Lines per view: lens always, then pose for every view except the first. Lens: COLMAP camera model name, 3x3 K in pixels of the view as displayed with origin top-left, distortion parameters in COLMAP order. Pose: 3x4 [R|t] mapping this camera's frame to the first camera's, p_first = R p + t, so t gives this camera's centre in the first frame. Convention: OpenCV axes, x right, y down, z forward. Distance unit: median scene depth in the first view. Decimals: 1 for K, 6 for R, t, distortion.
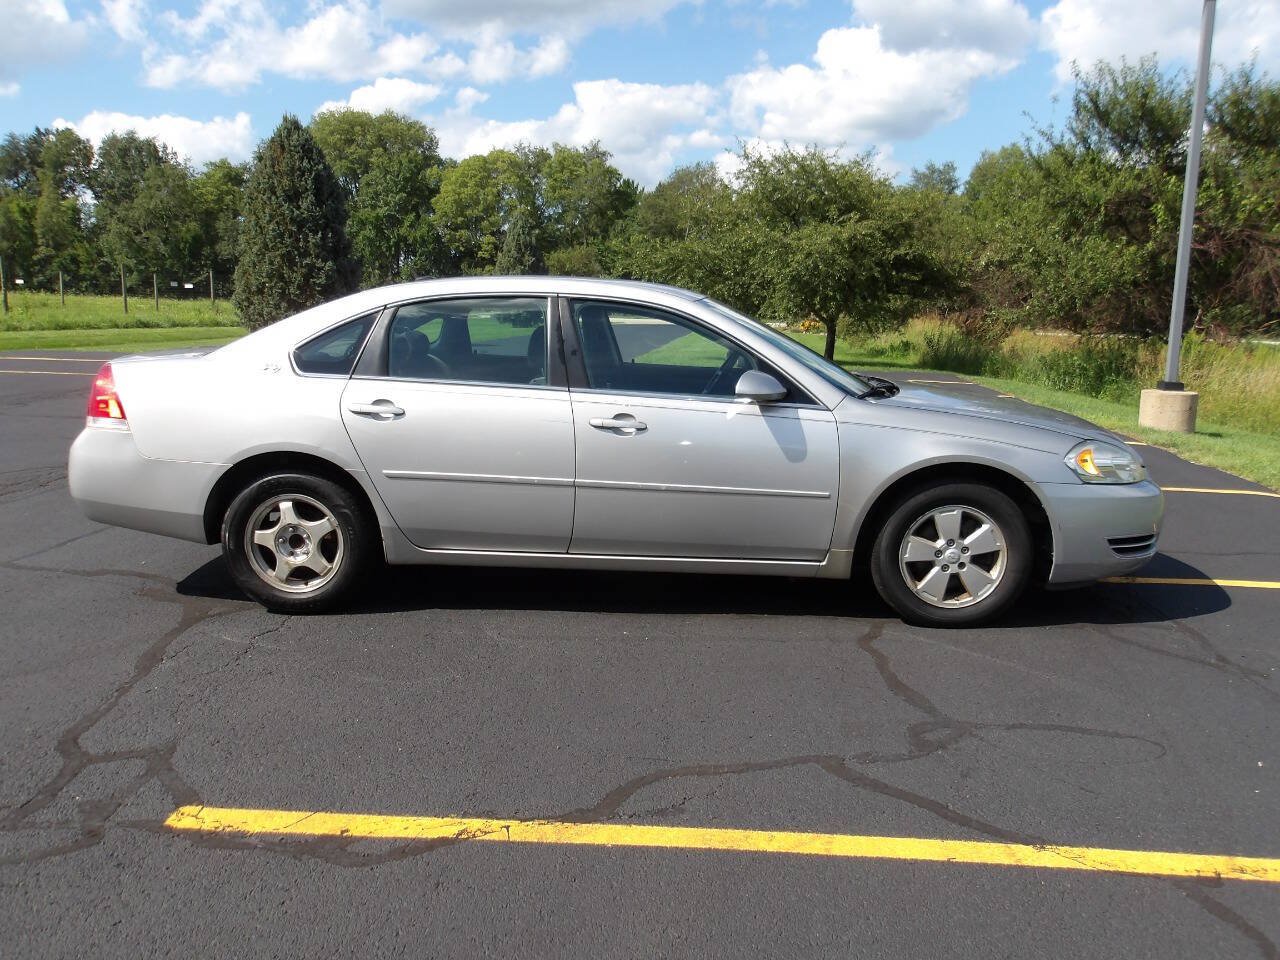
lens RADIAL K [[1060.9, 0, 640.0], [0, 1060.9, 480.0], [0, 0, 1]] dist [0.003693, 0.006191]
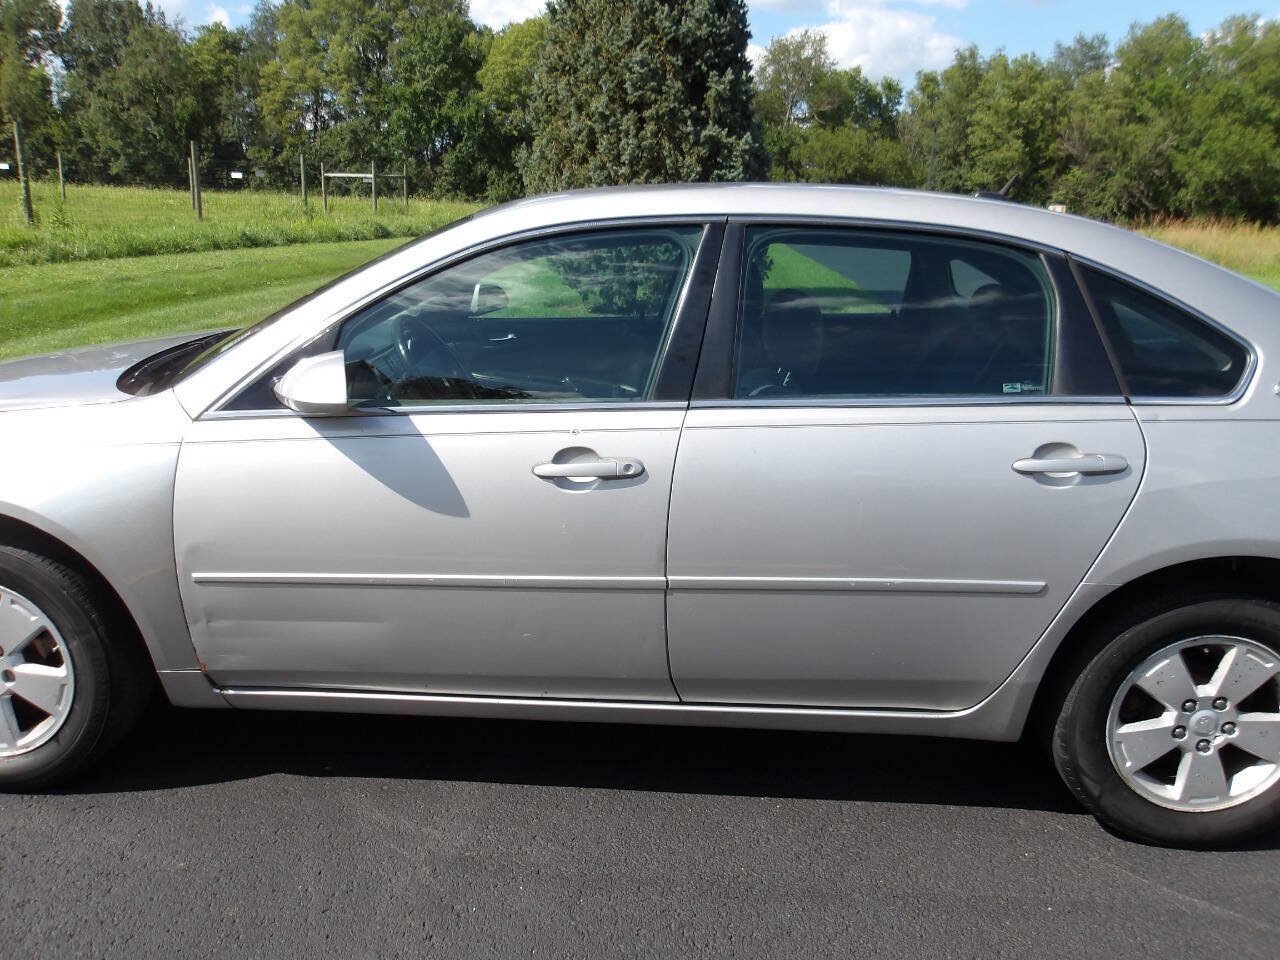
lens RADIAL K [[1060.9, 0, 640.0], [0, 1060.9, 480.0], [0, 0, 1]] dist [0.003693, 0.006191]
pose [[0.999635, 0.004235, 0.026675, -0.412159], [-0.006767, 0.995400, 0.095563, -0.110360], [-0.026147, -0.095709, 0.995066, 0.590130]]
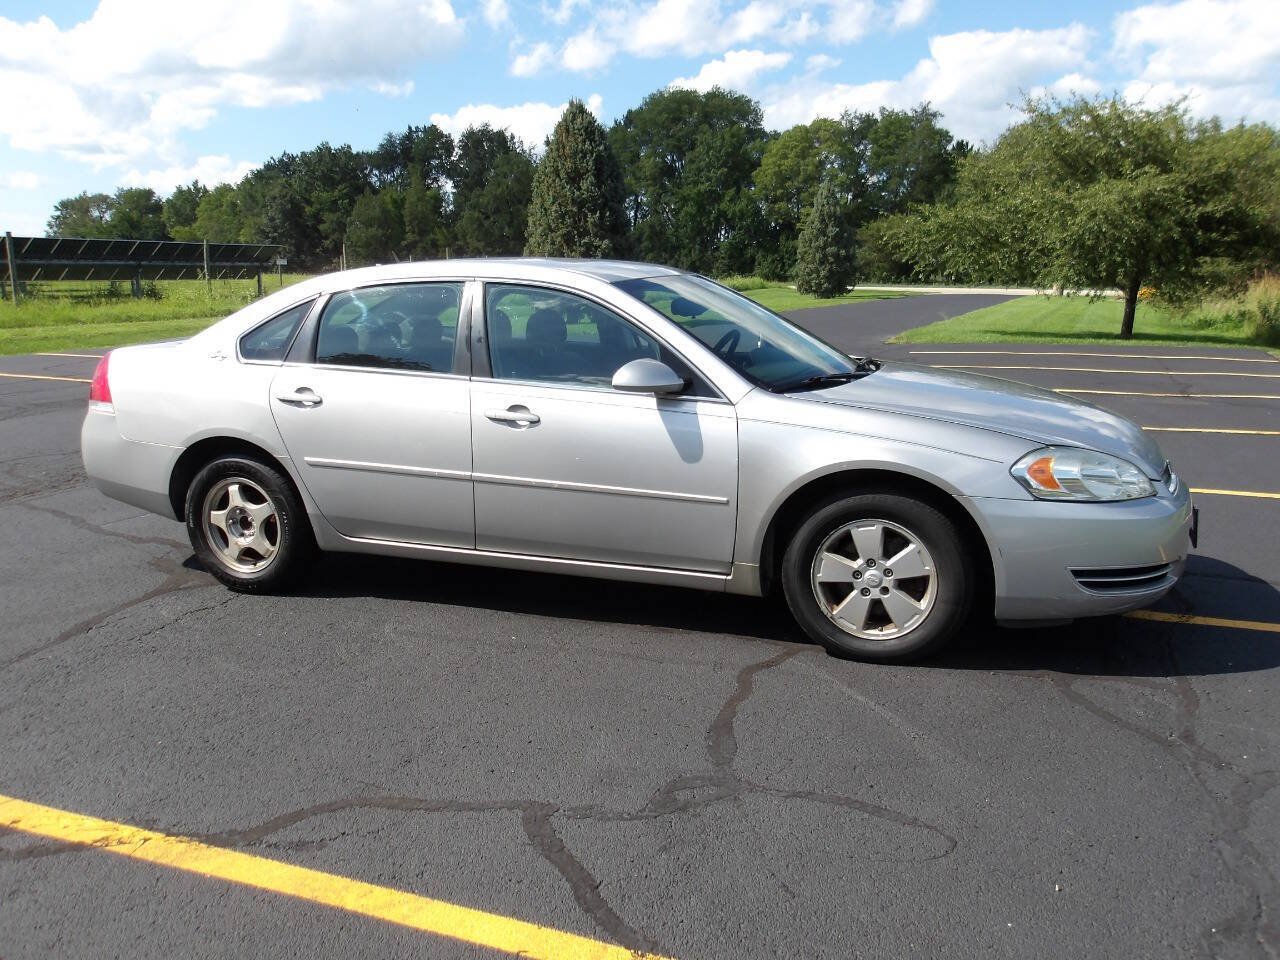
lens RADIAL K [[1060.9, 0, 640.0], [0, 1060.9, 480.0], [0, 0, 1]] dist [0.003693, 0.006191]
pose [[0.953229, 0.036944, -0.299984, 0.066515], [-0.029308, 0.999123, 0.029916, -0.004955], [0.300826, -0.019725, 0.953475, 0.024412]]
